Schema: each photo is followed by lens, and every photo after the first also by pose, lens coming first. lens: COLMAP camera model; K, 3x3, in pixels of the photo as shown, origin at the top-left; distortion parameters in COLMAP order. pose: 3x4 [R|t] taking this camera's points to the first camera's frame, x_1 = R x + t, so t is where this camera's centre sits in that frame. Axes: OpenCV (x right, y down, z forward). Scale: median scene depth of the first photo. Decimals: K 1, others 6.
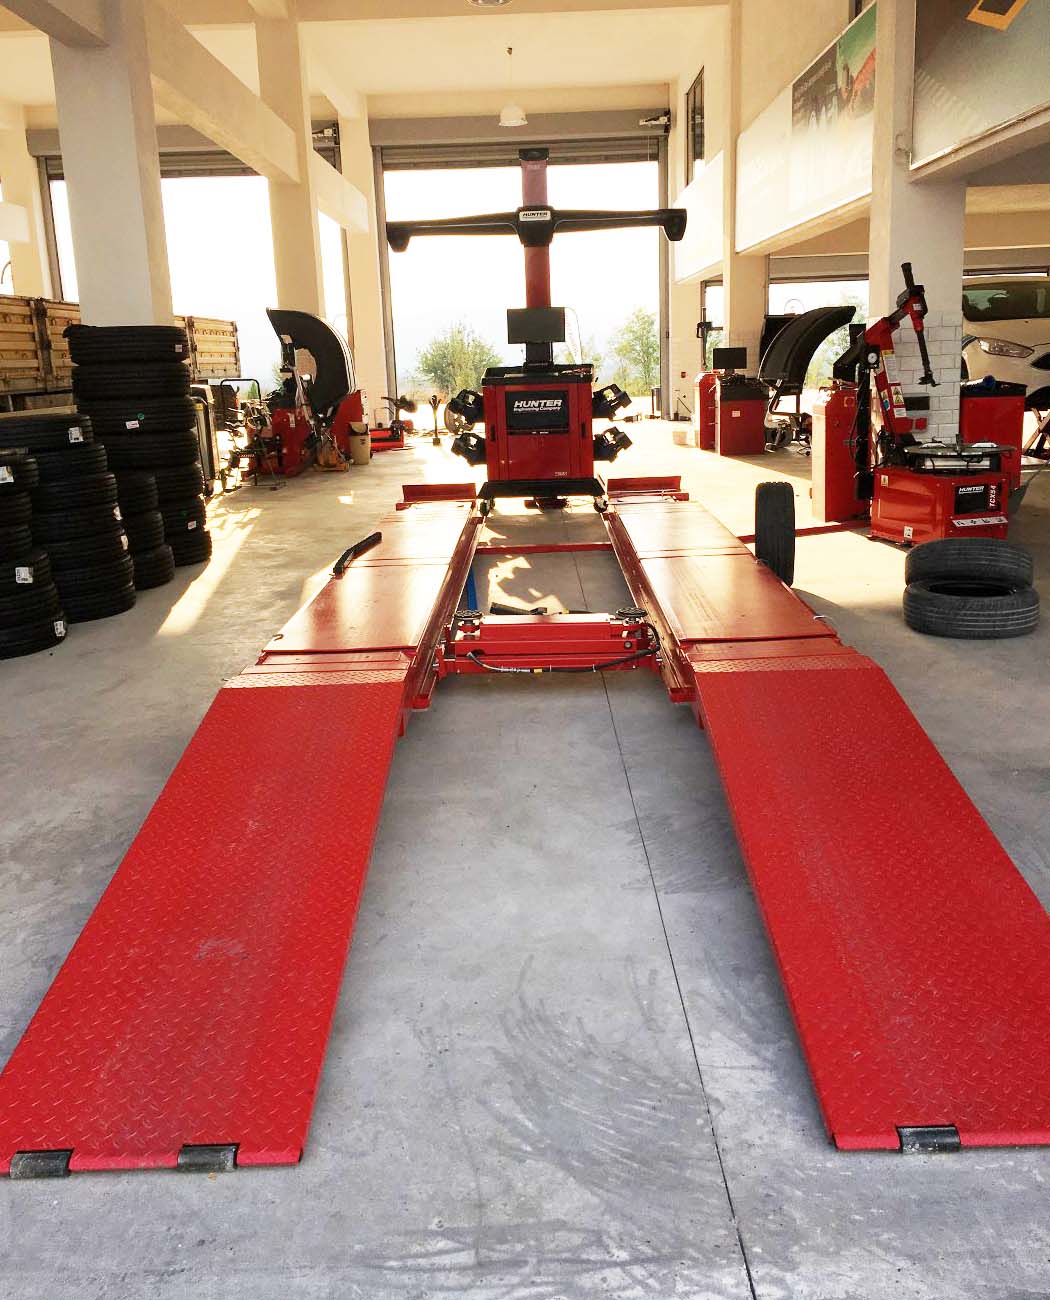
lens RADIAL K [[1198.0, 0, 527.8], [0, 1198.0, 608.0], [0, 0, 1]] dist [0.100365, -0.154687]
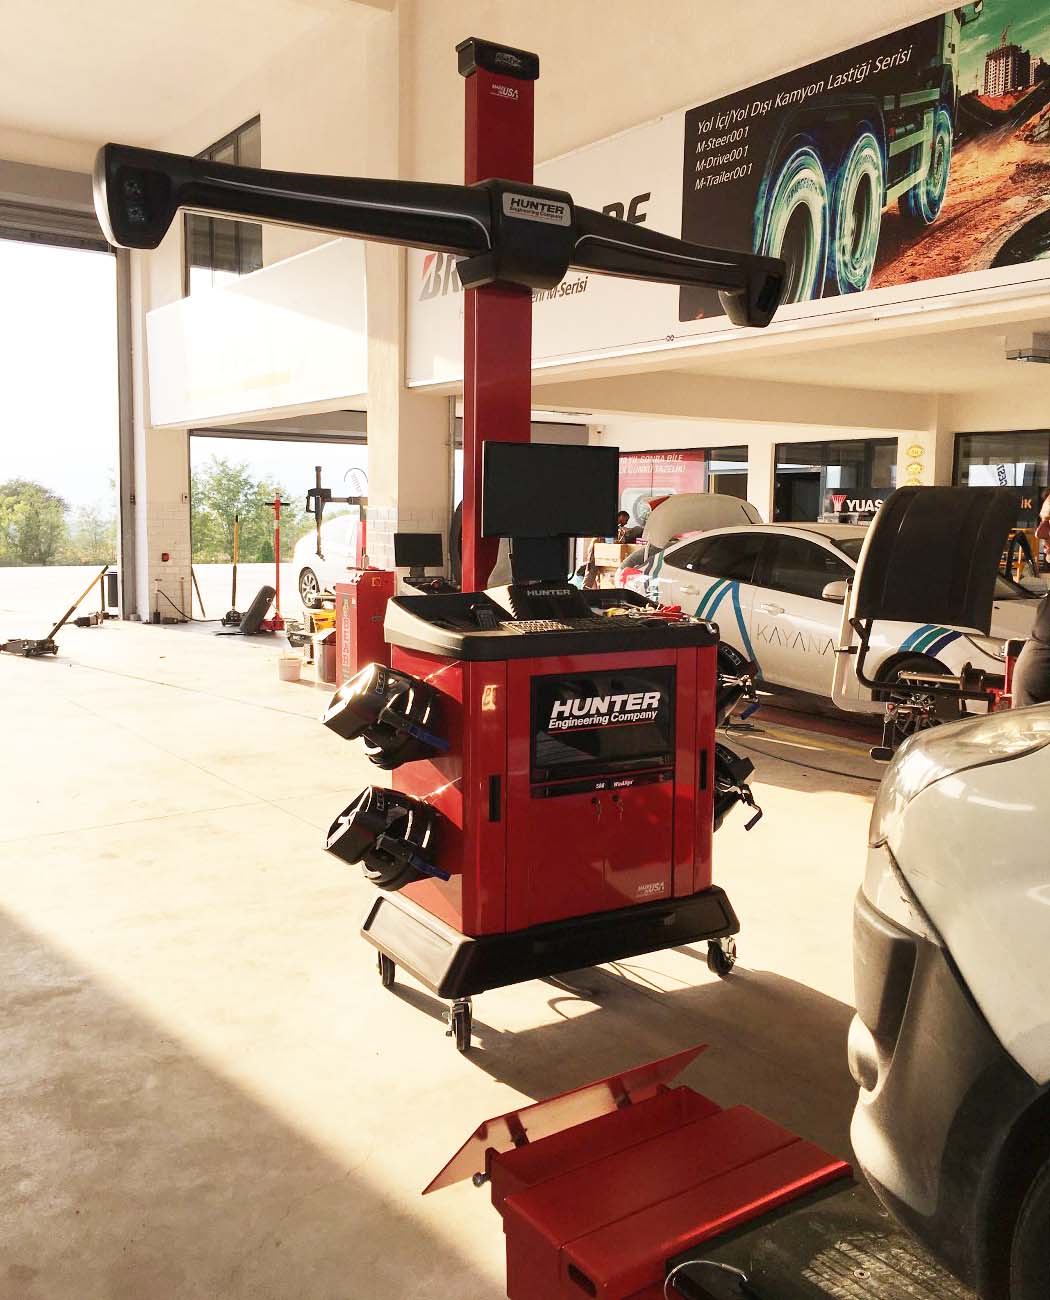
lens RADIAL K [[1198.0, 0, 527.8], [0, 1198.0, 608.0], [0, 0, 1]] dist [0.100365, -0.154687]
pose [[0.816427, -0.009873, 0.577364, -0.213274], [0.086702, 0.990615, -0.105661, -0.160138], [-0.570902, 0.136323, 0.809622, 0.707500]]
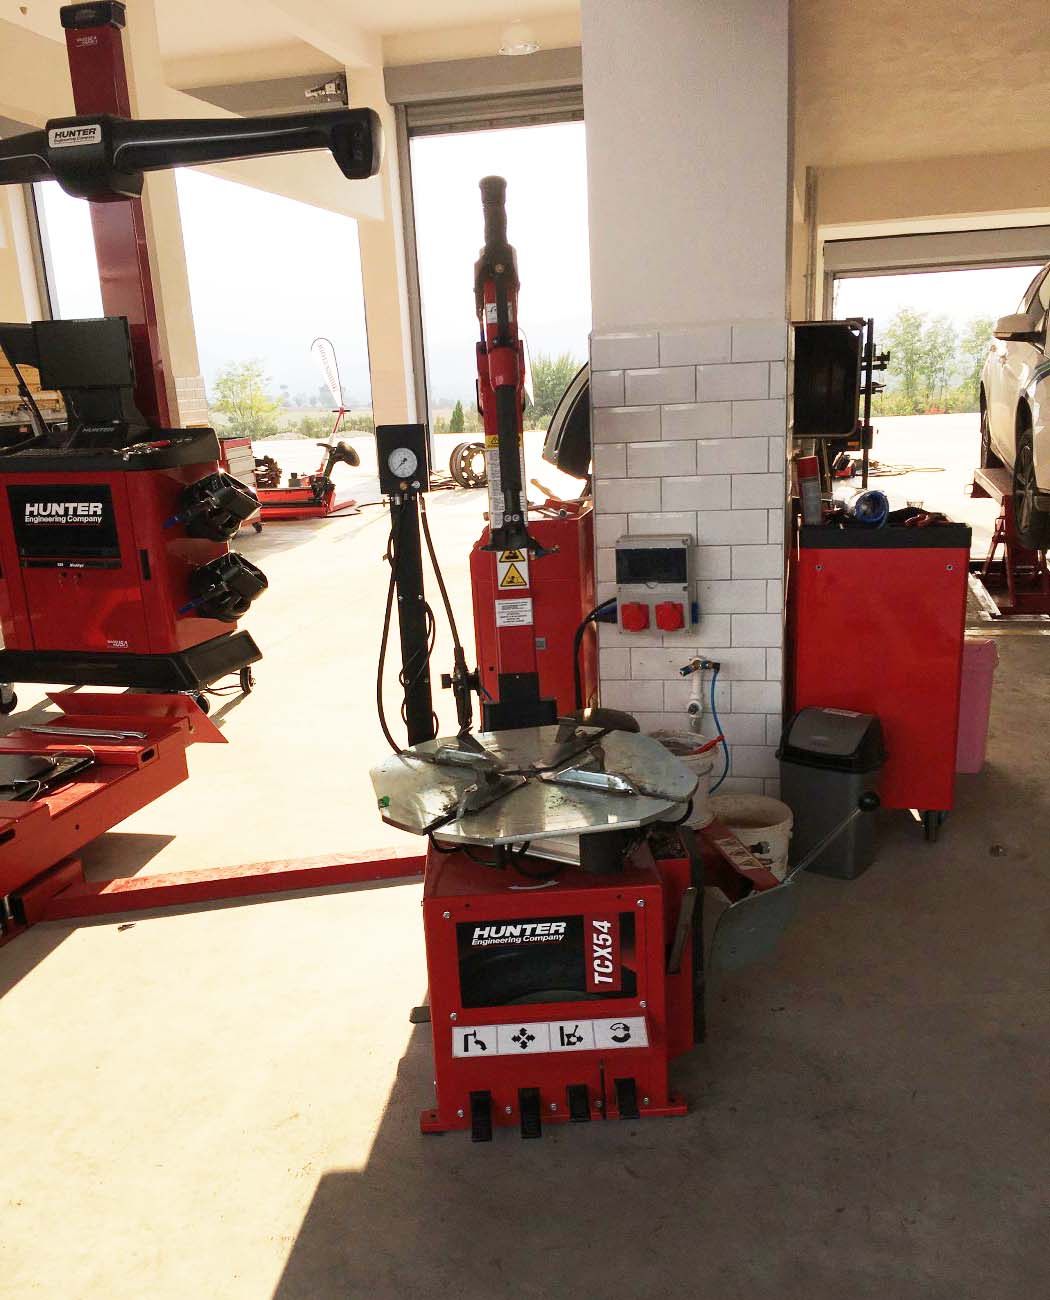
lens RADIAL K [[1185.4, 0, 528.7], [0, 1185.4, 708.5], [0, 0, 1]] dist [0.099069, -0.117014]
pose [[0.971761, 0.053770, -0.229760, 0.319992], [-0.036855, 0.996327, 0.077290, -0.129842], [0.233072, -0.066639, 0.970173, 0.530974]]
